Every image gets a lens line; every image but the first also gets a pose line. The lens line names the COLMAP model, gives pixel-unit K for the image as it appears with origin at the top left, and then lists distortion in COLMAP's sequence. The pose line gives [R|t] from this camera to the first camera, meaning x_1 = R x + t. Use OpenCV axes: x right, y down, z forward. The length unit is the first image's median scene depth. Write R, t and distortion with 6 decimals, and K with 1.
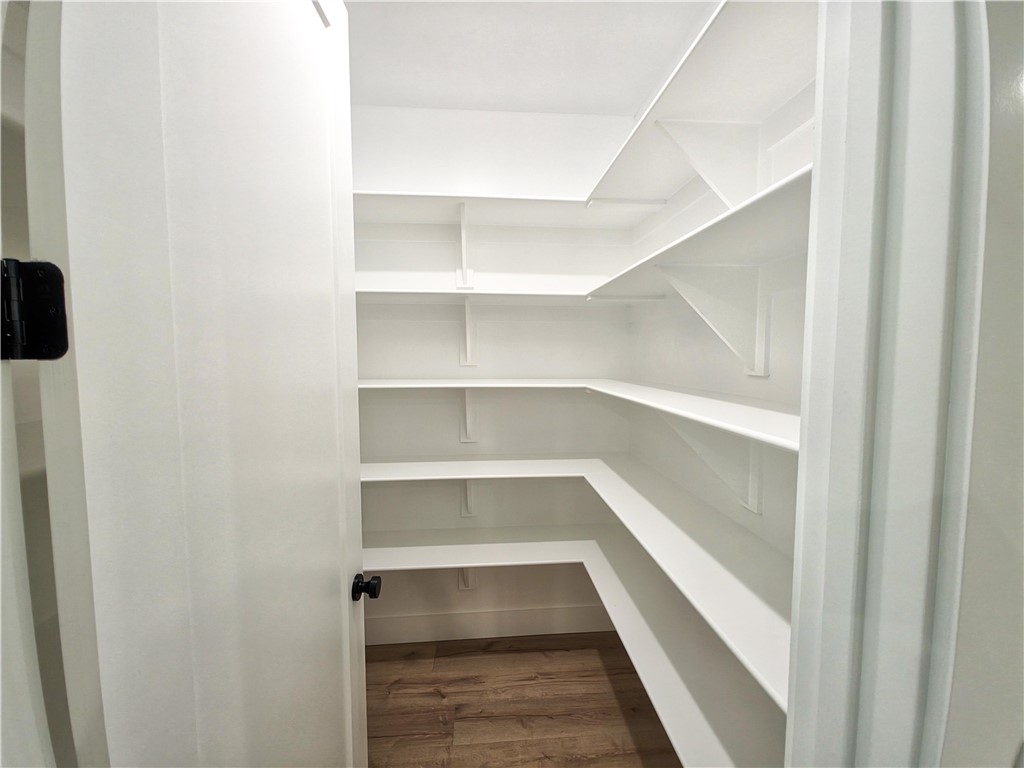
lens RADIAL K [[407.1, 0, 512.0], [0, 407.1, 382.9], [0, 0, 1]] dist [0.008533, -0.005945]
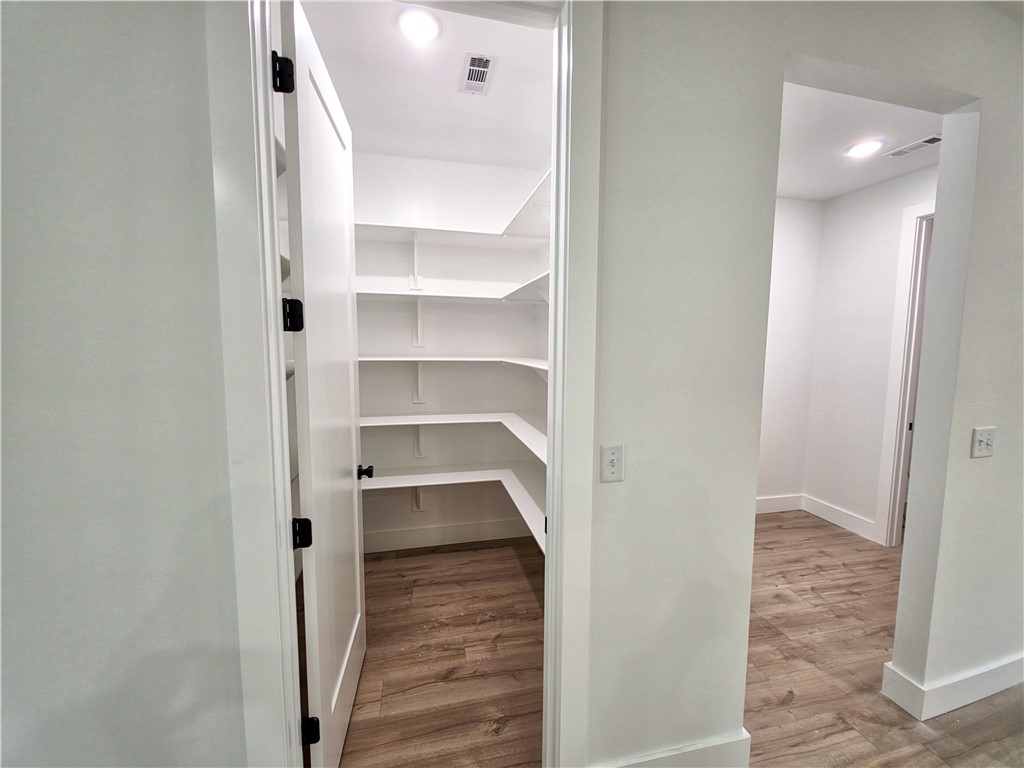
lens RADIAL K [[407.1, 0, 512.4], [0, 407.1, 380.7], [0, 0, 1]] dist [0.008533, -0.005945]
pose [[0.989223, -0.005547, 0.146314, 0.002596], [0.002533, 0.999781, 0.020783, 0.050962], [-0.146397, -0.020188, 0.989020, -0.449617]]
